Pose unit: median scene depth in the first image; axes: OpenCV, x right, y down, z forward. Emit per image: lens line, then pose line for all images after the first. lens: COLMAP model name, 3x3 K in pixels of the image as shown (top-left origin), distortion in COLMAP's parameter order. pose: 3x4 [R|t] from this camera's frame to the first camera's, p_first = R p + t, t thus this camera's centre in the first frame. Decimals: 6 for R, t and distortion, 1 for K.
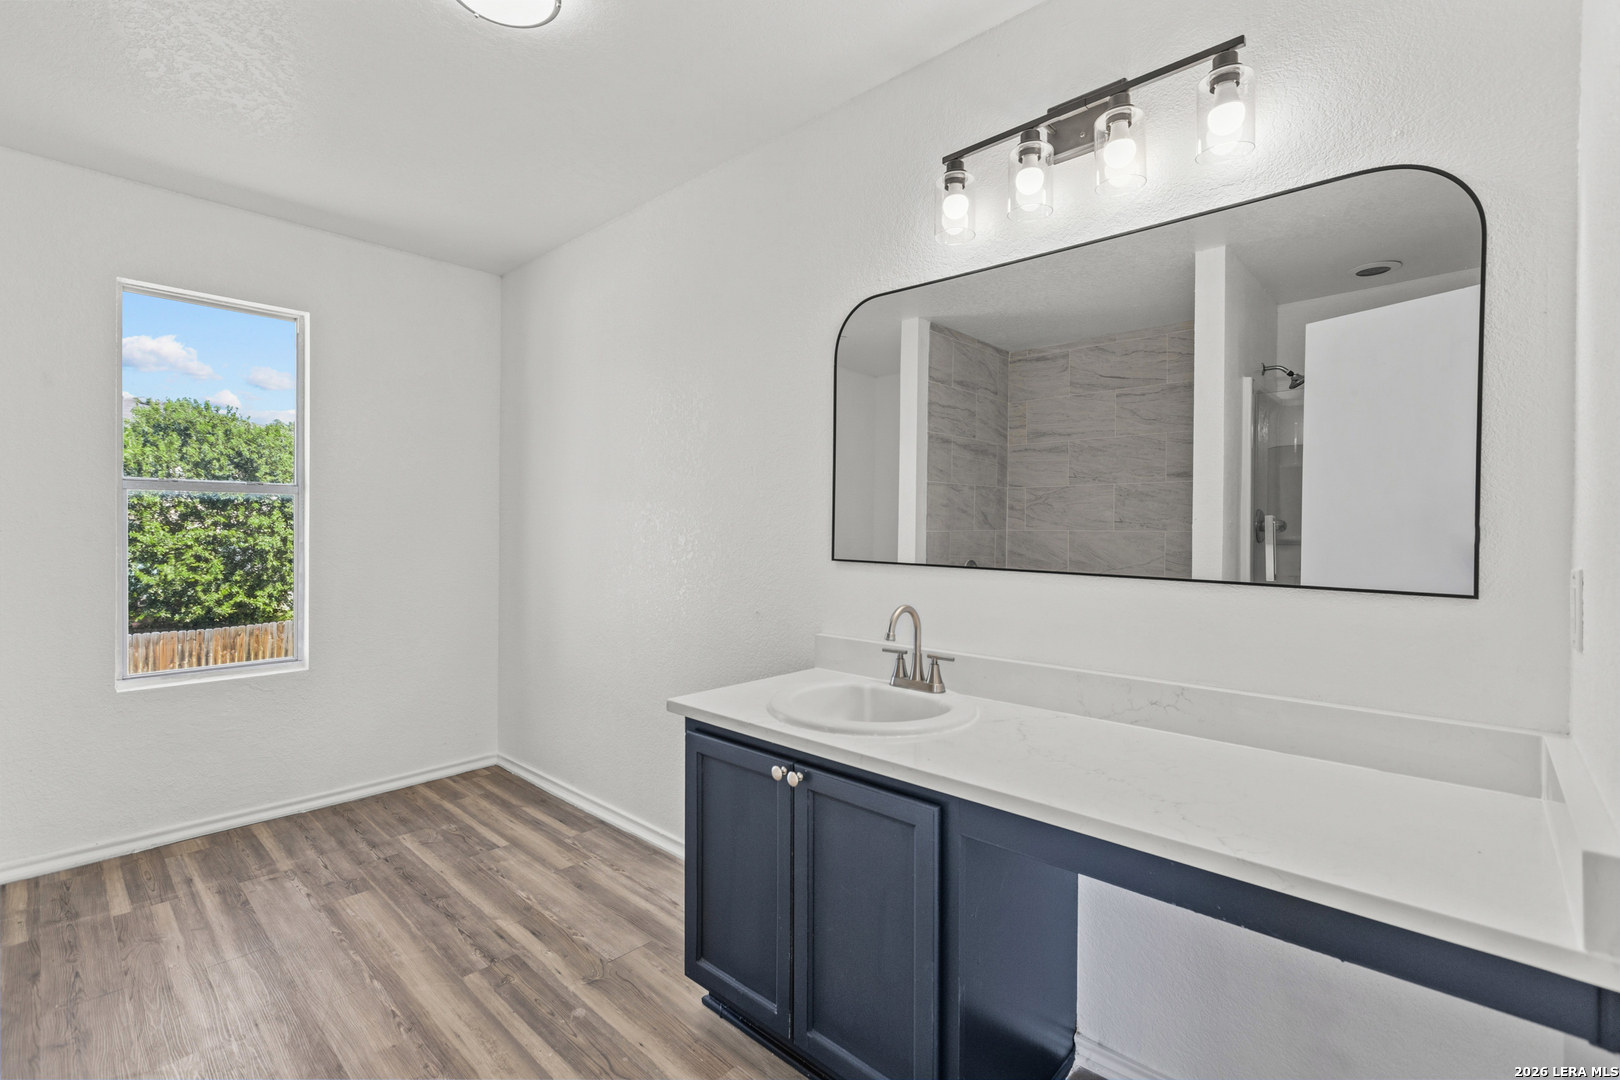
lens RADIAL K [[718.7, 0, 804.4], [0, 718.7, 536.3], [0, 0, 1]] dist [-0.000138, 0.000487]
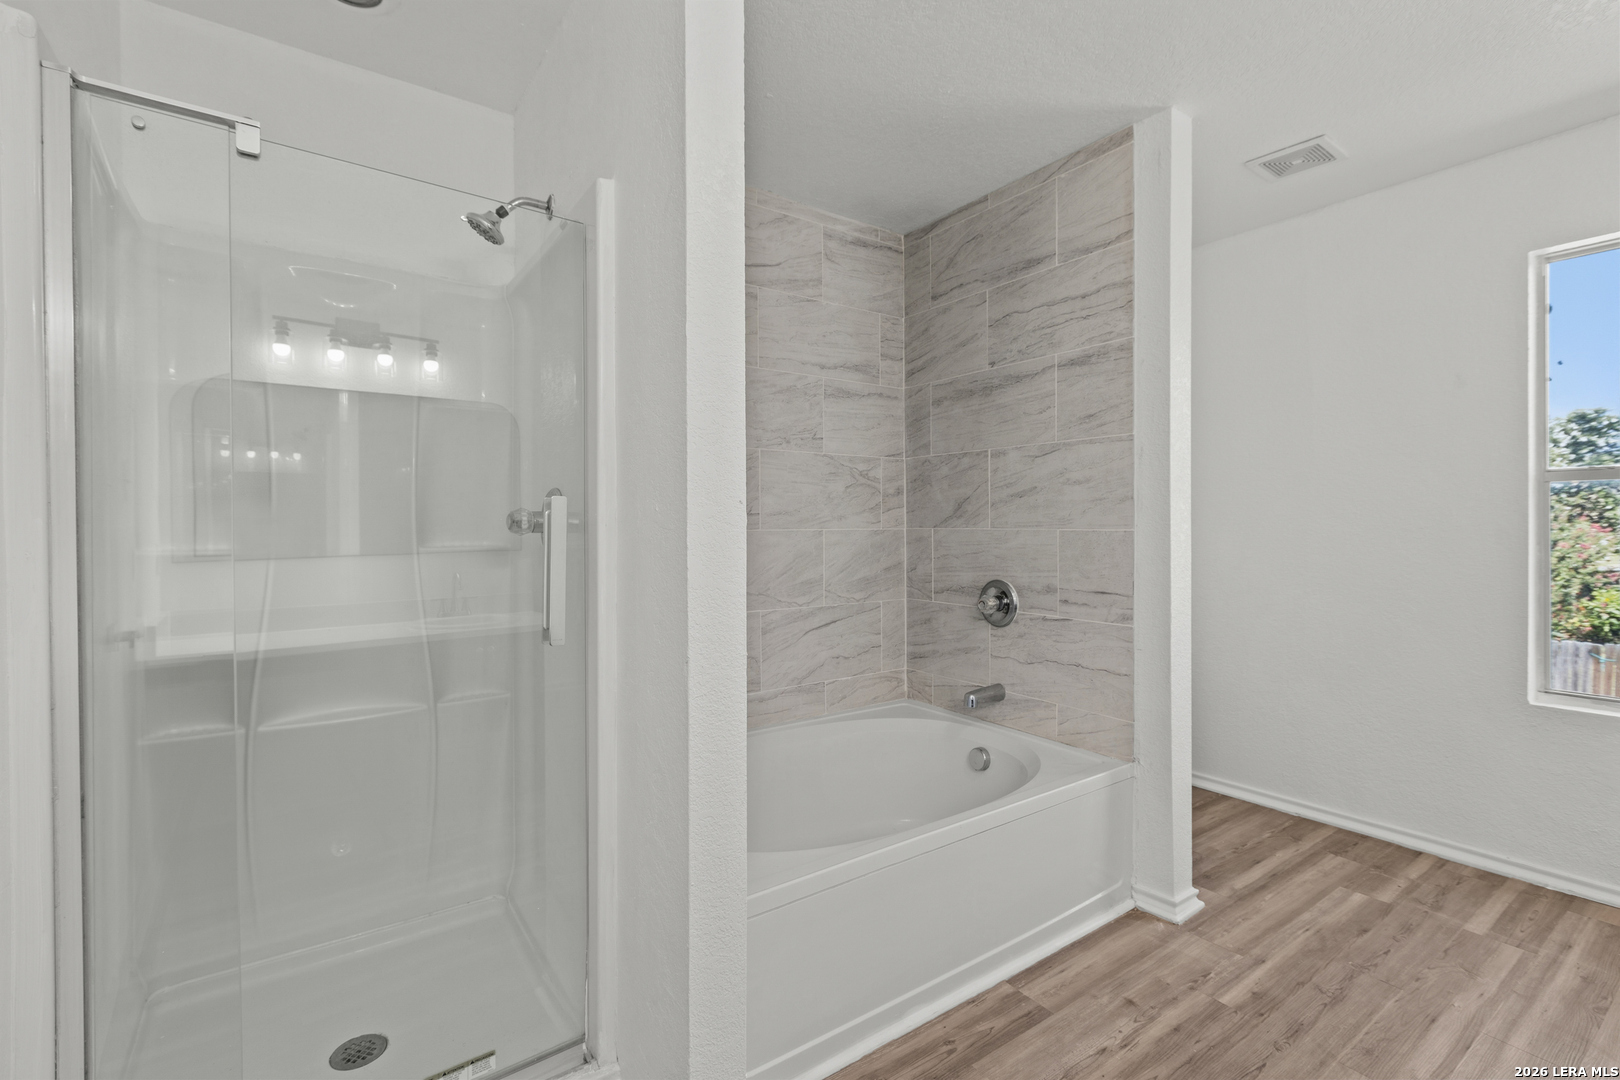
lens RADIAL K [[718.7, 0, 806.2], [0, 718.7, 533.8], [0, 0, 1]] dist [-0.000138, 0.000487]
pose [[-0.220790, 0.005268, -0.975307, 0.167902], [-0.003828, 0.999973, 0.006268, -0.005226], [0.975314, 0.005118, -0.220764, 0.335447]]
